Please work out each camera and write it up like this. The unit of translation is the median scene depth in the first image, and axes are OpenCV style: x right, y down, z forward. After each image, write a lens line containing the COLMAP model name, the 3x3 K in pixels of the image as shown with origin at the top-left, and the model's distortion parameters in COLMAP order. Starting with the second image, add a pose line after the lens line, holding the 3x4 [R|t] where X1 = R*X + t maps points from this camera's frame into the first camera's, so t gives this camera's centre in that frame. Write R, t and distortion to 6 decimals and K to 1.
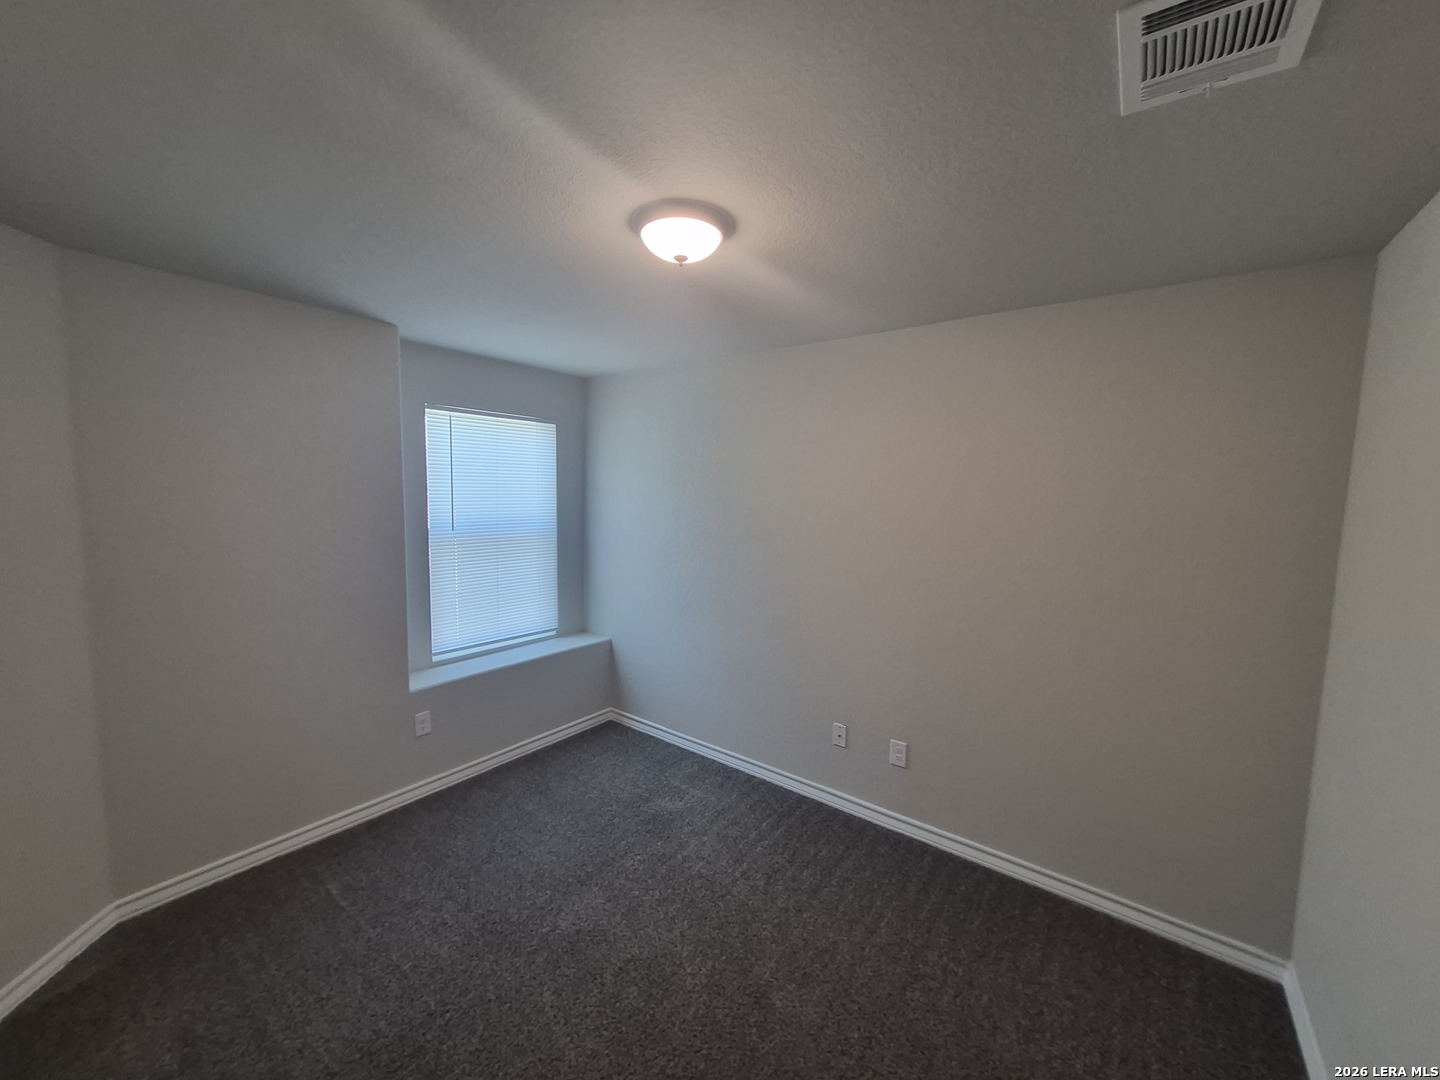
lens RADIAL K [[560.3, 0, 711.6], [0, 560.3, 544.4], [0, 0, 1]] dist [-0.000009, 0.000025]
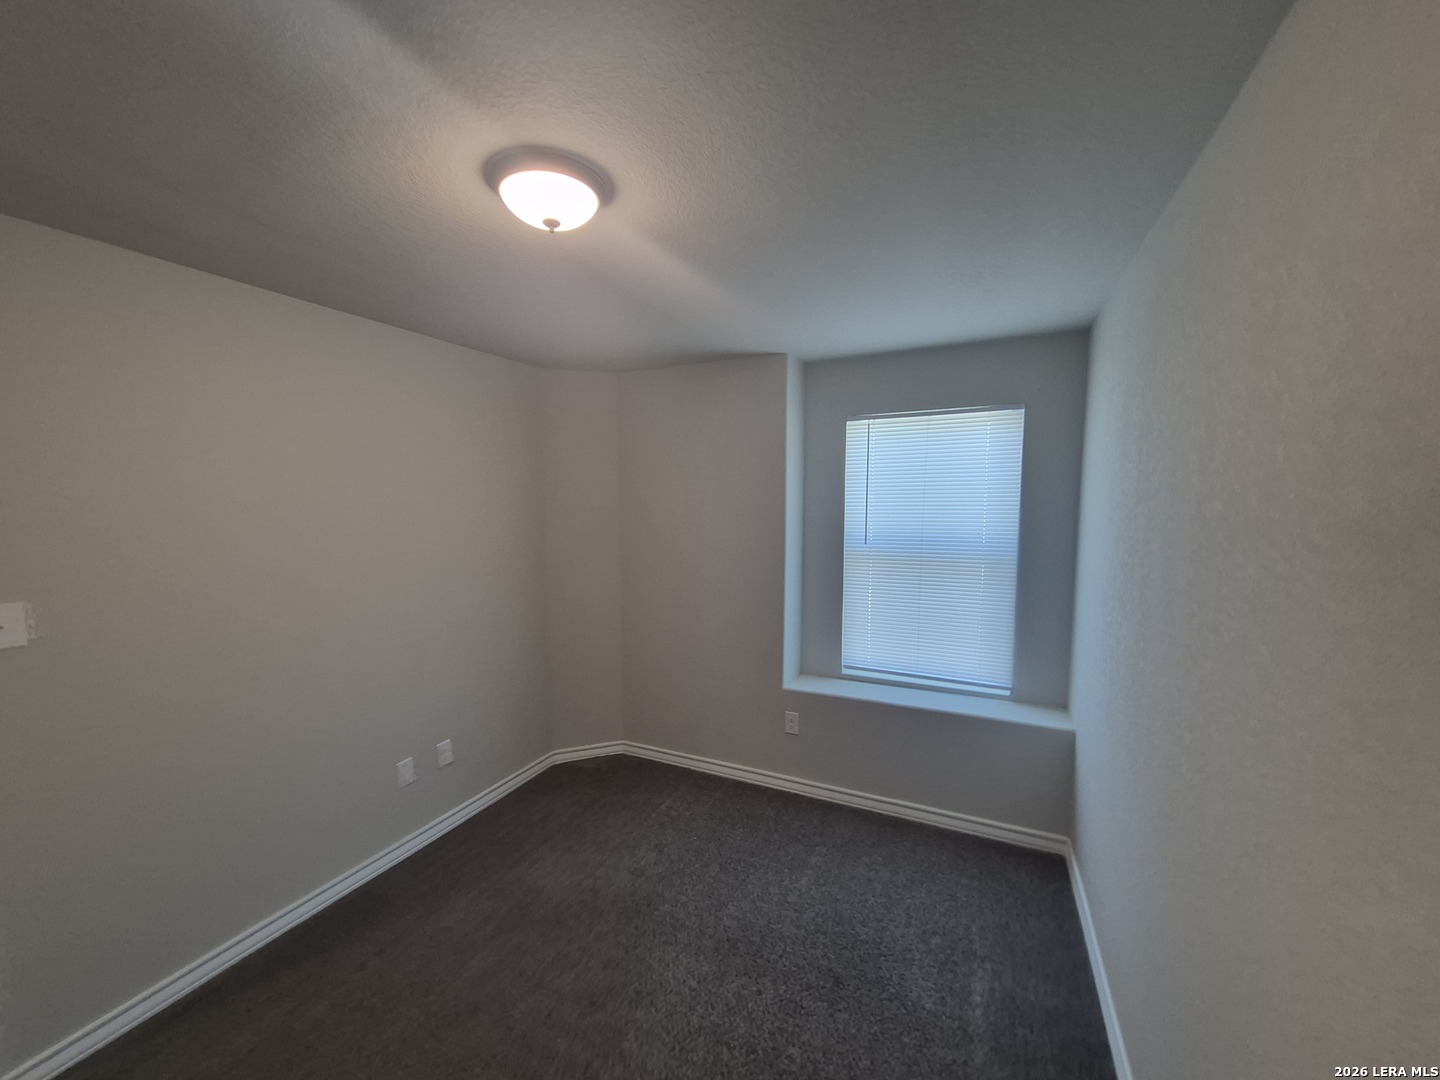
lens RADIAL K [[560.3, 0, 711.6], [0, 560.3, 544.4], [0, 0, 1]] dist [-0.000009, 0.000025]
pose [[0.203370, 0.060155, -0.977252, 0.427965], [-0.083346, 0.995552, 0.043936, -0.045309], [0.975548, 0.072515, 0.207479, 0.555973]]
